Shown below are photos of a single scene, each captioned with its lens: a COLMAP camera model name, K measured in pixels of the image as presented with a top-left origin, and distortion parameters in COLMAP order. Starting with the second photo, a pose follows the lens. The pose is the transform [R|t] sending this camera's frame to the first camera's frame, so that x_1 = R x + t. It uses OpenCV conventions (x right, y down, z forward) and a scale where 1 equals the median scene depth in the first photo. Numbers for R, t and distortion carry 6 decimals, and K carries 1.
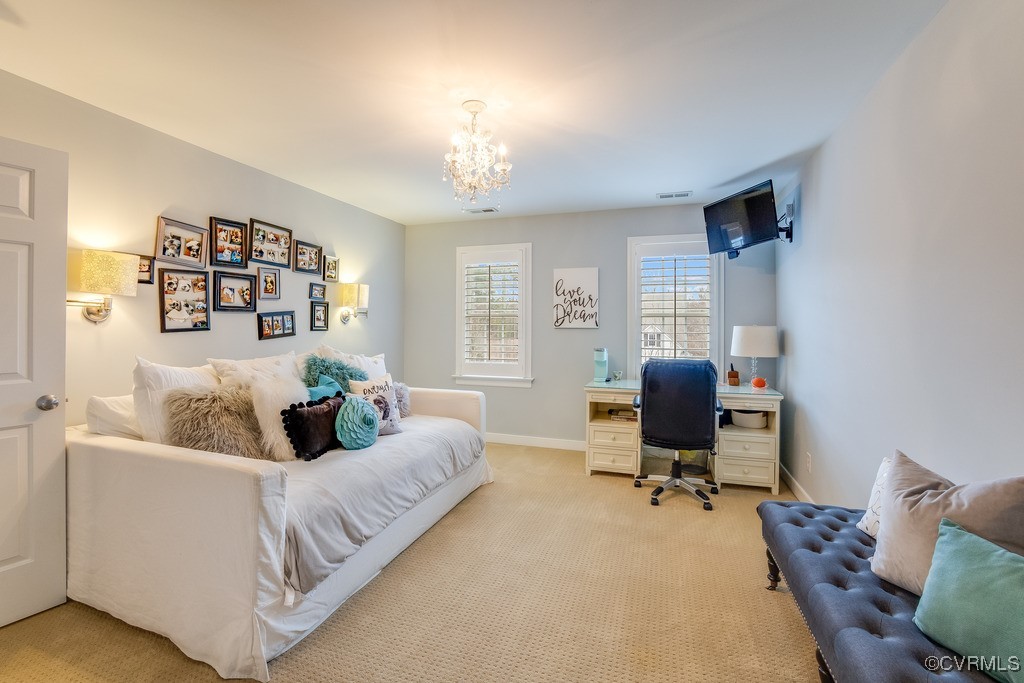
lens RADIAL K [[442.3, 0, 510.2], [0, 442.3, 328.3], [0, 0, 1]] dist [-0.034857, 0.000019]
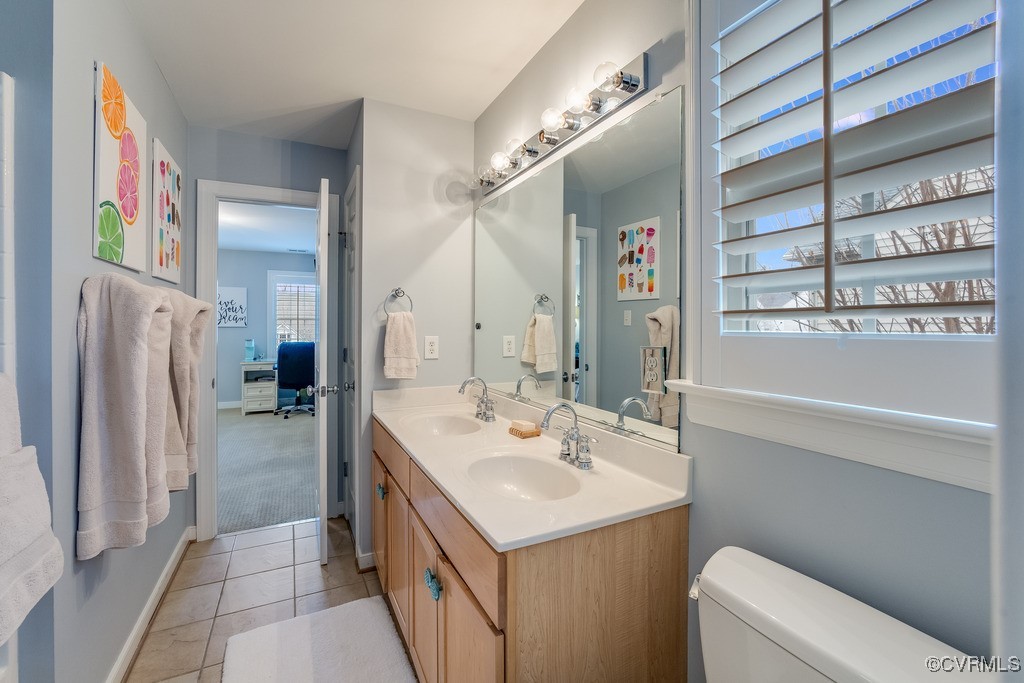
lens RADIAL K [[442.3, 0, 510.2], [0, 442.3, 328.3], [0, 0, 1]] dist [-0.034857, 0.000019]
pose [[0.701309, -0.001093, 0.712856, -0.284500], [0.000063, 0.999999, 0.001472, 0.002798], [-0.712857, -0.000988, 0.701309, -0.854666]]
